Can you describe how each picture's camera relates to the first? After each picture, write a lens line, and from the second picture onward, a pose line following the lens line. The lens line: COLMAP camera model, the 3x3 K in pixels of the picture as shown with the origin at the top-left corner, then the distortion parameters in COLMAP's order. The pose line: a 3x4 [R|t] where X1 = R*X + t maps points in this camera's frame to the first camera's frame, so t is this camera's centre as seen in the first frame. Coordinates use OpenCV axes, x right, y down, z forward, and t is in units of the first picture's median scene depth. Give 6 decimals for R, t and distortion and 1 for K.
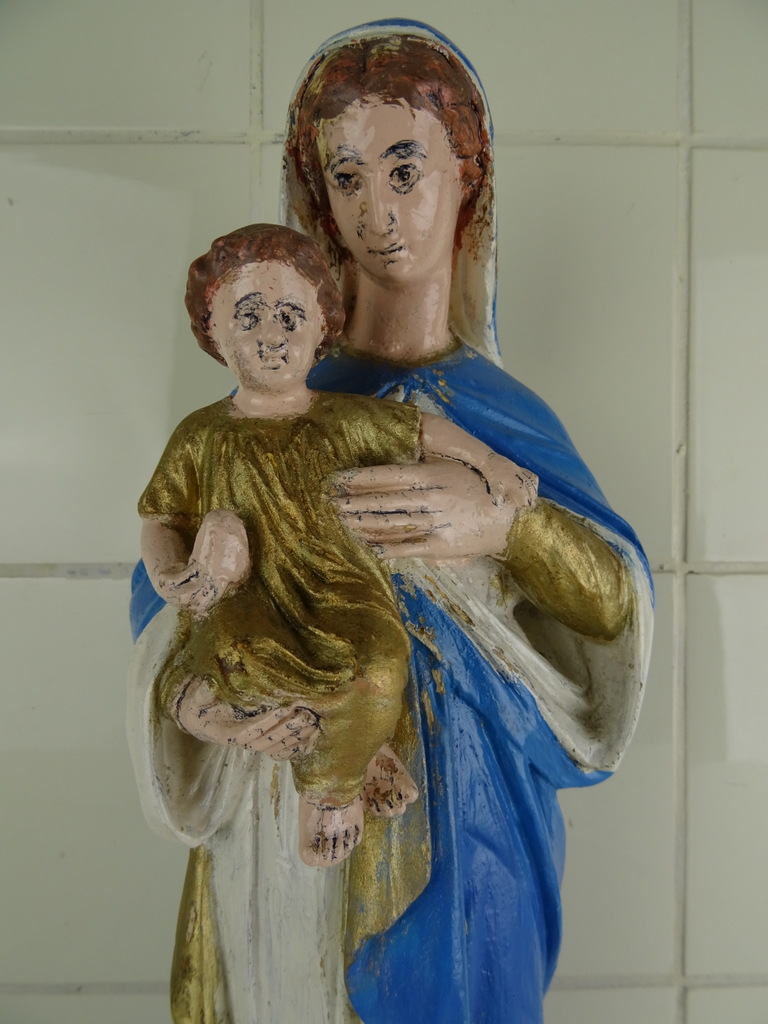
lens RADIAL K [[724.7, 0, 381.7], [0, 724.7, 511.9], [0, 0, 1]] dist [-0.010185, -0.005243]
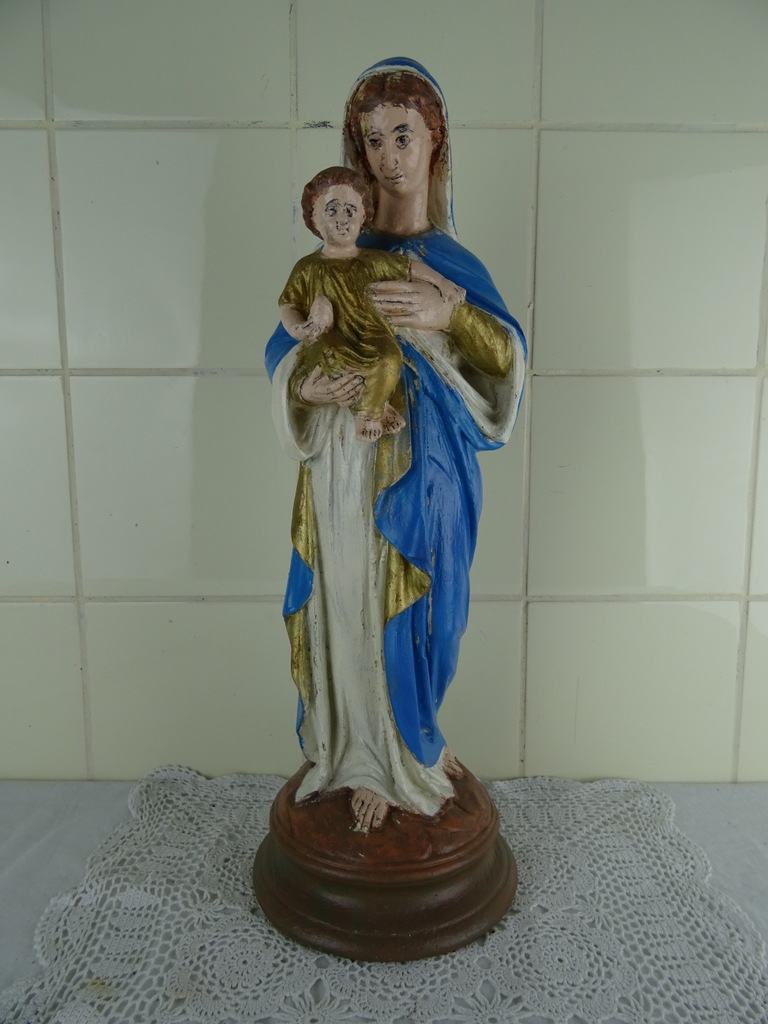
lens RADIAL K [[728.1, 0, 380.2], [0, 728.1, 508.5], [0, 0, 1]] dist [-0.004582, -0.001357]
pose [[0.999771, 0.006169, -0.020495, 0.016503], [-0.003939, 0.994237, 0.107128, 0.370791], [0.021038, -0.107023, 0.994034, -1.217193]]
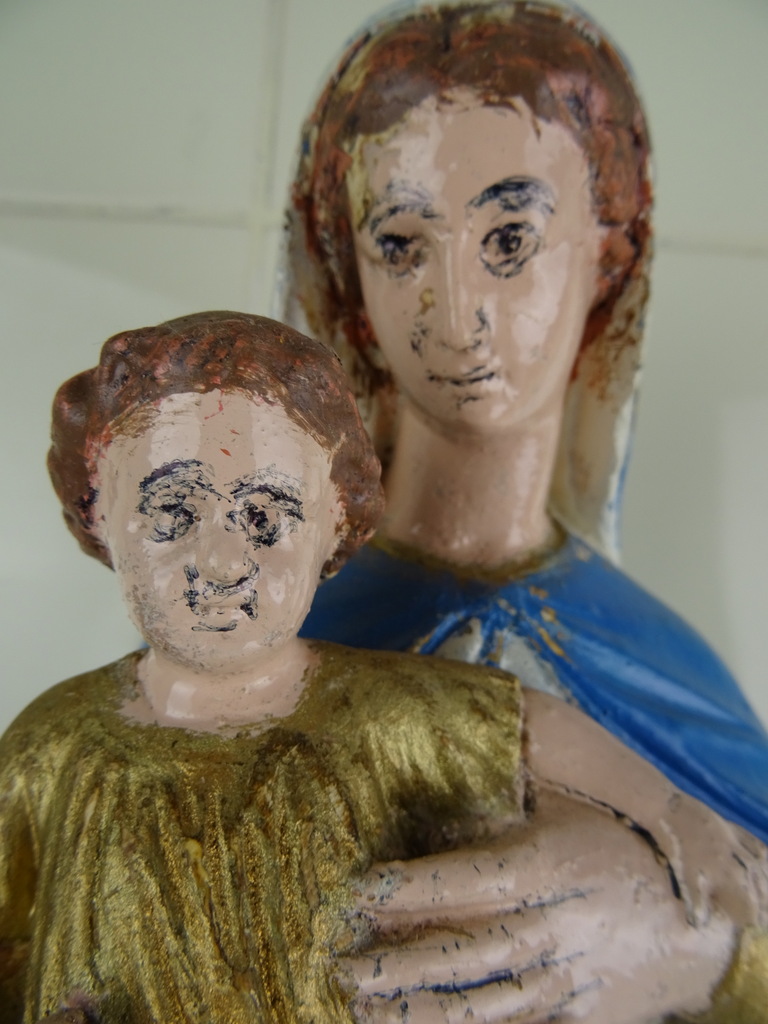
lens RADIAL K [[722.8, 0, 380.1], [0, 722.8, 510.5], [0, 0, 1]] dist [-0.003904, -0.026461]
pose [[0.998732, 0.050215, -0.003490, -0.052300], [-0.050140, 0.986330, -0.156967, -0.189605], [-0.004440, 0.156943, 0.987598, 0.520663]]
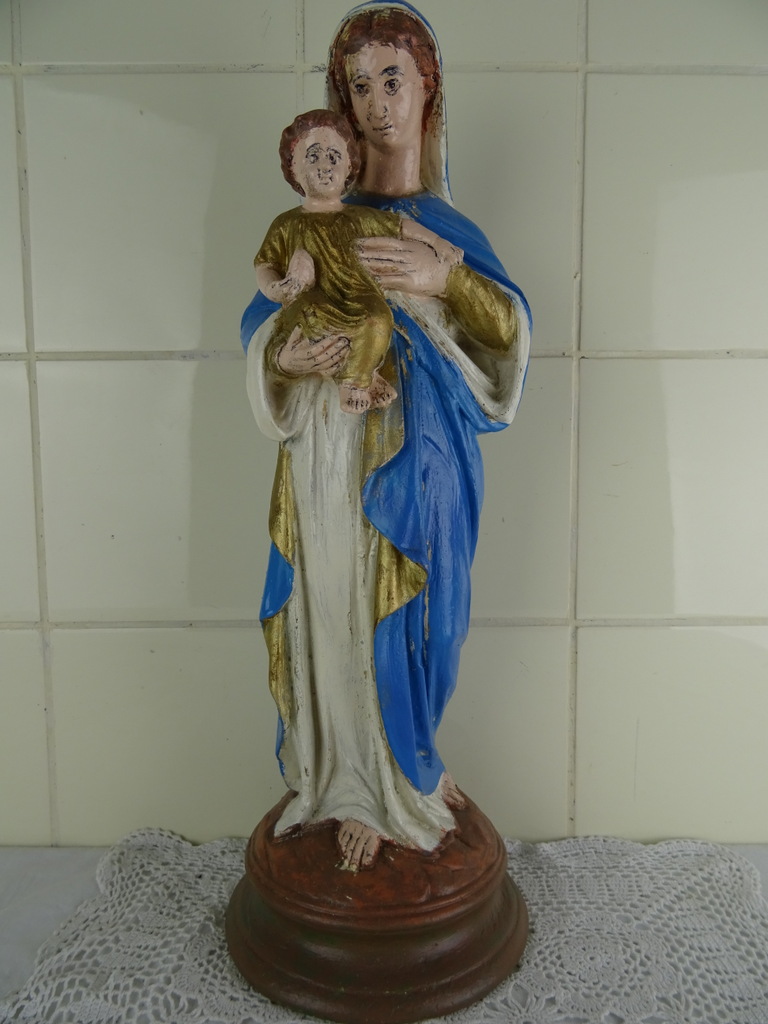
lens RADIAL K [[727.5, 0, 379.5], [0, 727.5, 509.0], [0, 0, 1]] dist [-0.004745, -0.003979]
pose [[0.999908, 0.000959, -0.013529, 0.025528], [-0.000187, 0.998376, 0.056962, 0.536470], [0.013561, -0.056954, 0.998285, -0.964327]]
